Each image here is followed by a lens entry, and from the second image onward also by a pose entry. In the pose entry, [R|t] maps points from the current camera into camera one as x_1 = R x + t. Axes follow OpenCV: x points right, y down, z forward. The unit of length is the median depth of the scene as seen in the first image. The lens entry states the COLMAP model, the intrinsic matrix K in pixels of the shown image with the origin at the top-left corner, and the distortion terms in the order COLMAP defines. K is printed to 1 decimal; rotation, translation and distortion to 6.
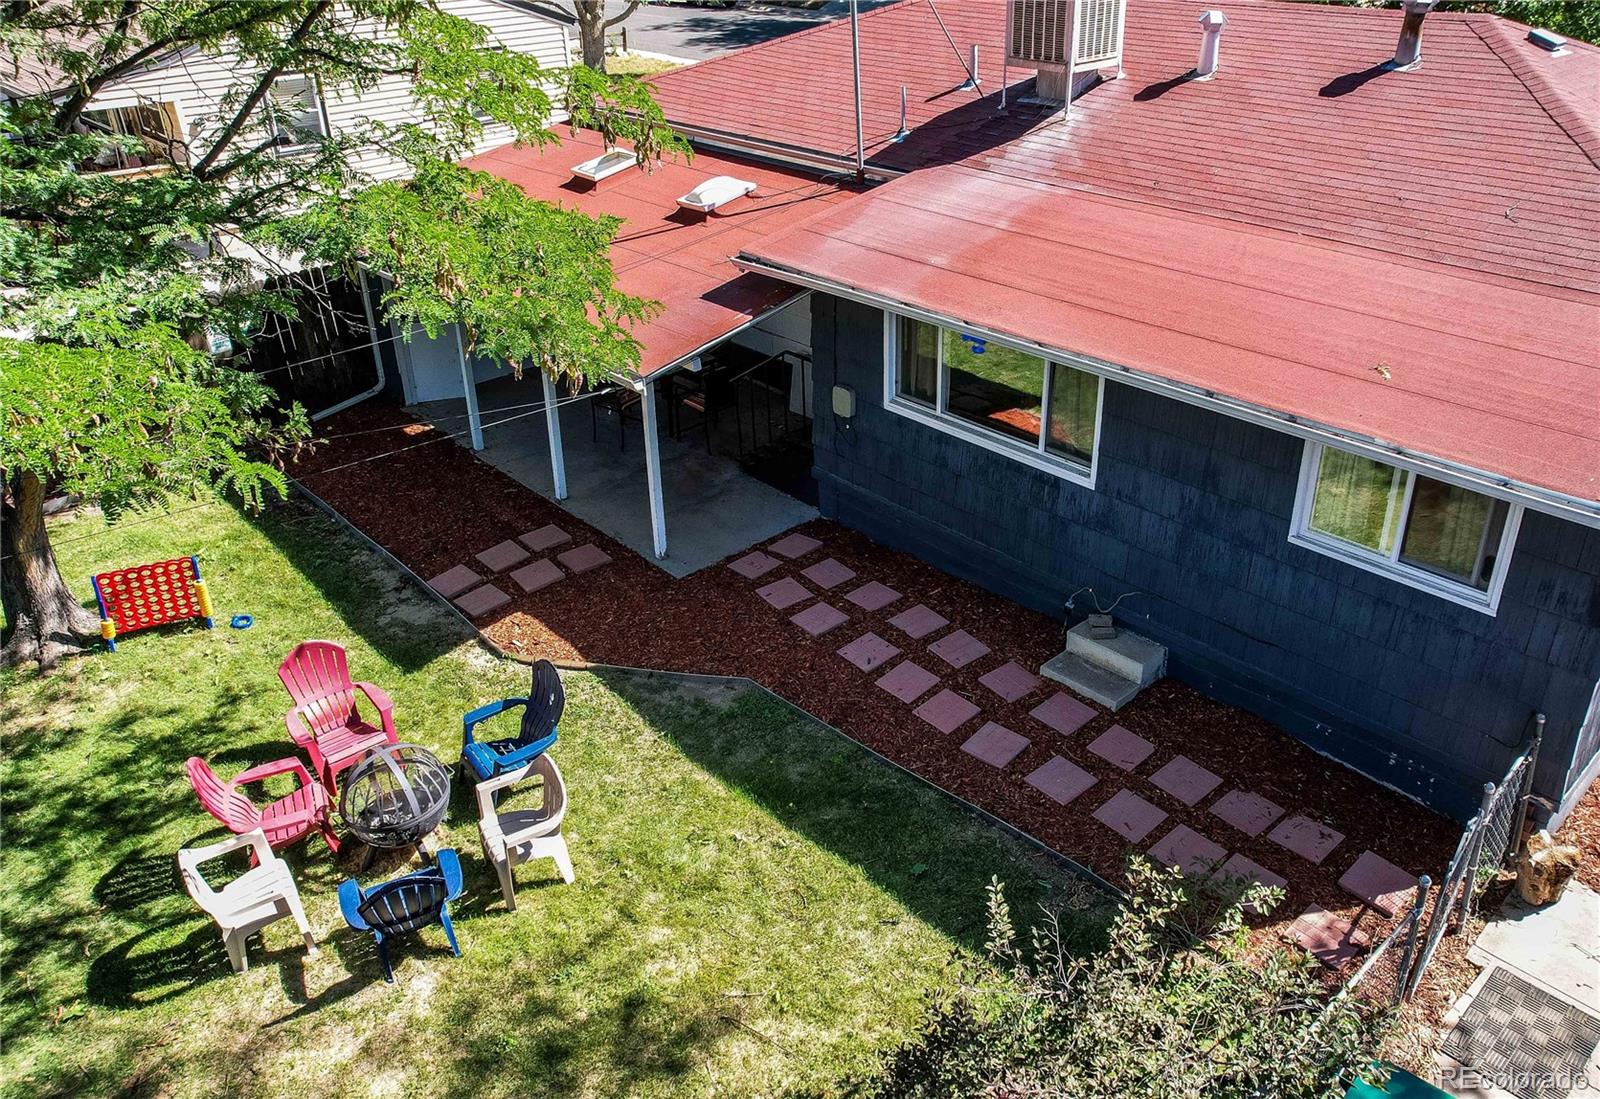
lens RADIAL K [[1254.0, 0, 881.7], [0, 1254.0, 550.3], [0, 0, 1]] dist [-0.051091, 0.049980]
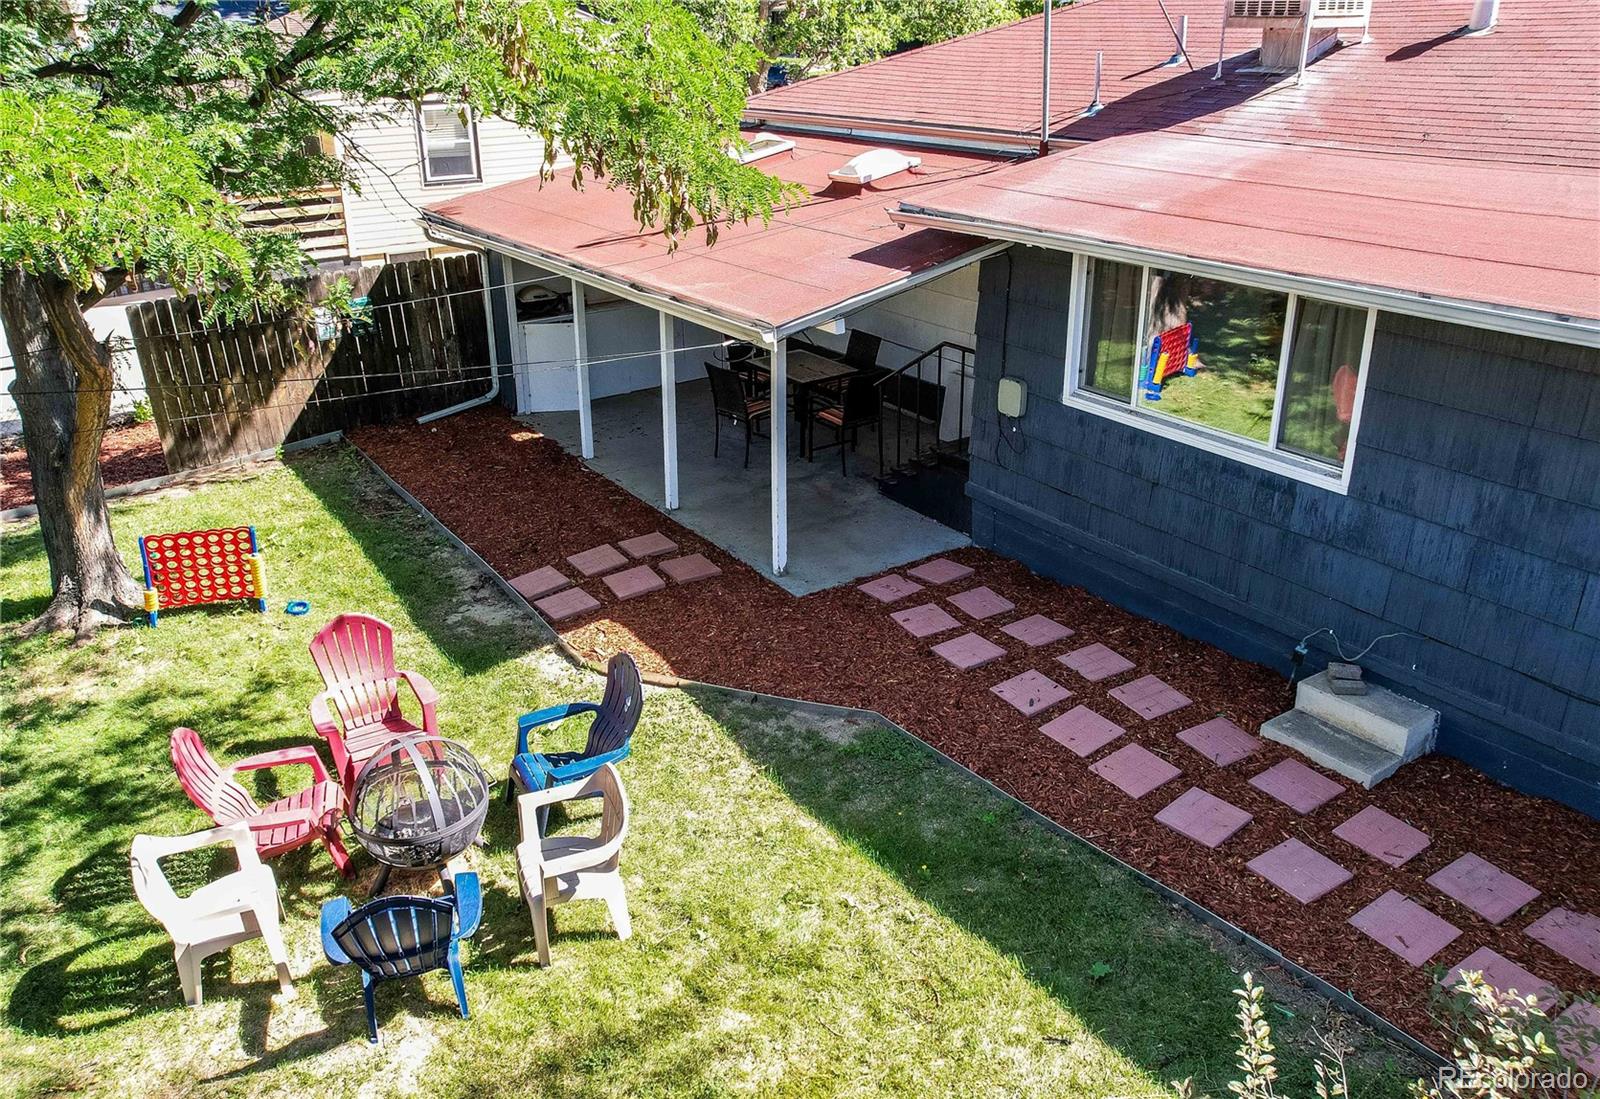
lens RADIAL K [[1254.0, 0, 814.6], [0, 1254.0, 555.2], [0, 0, 1]] dist [-0.051091, 0.049980]
pose [[0.986150, 0.060146, -0.154565, -0.029687], [-0.075091, 0.992854, -0.092743, 0.083508], [0.147882, 0.103065, 0.983620, 0.215932]]
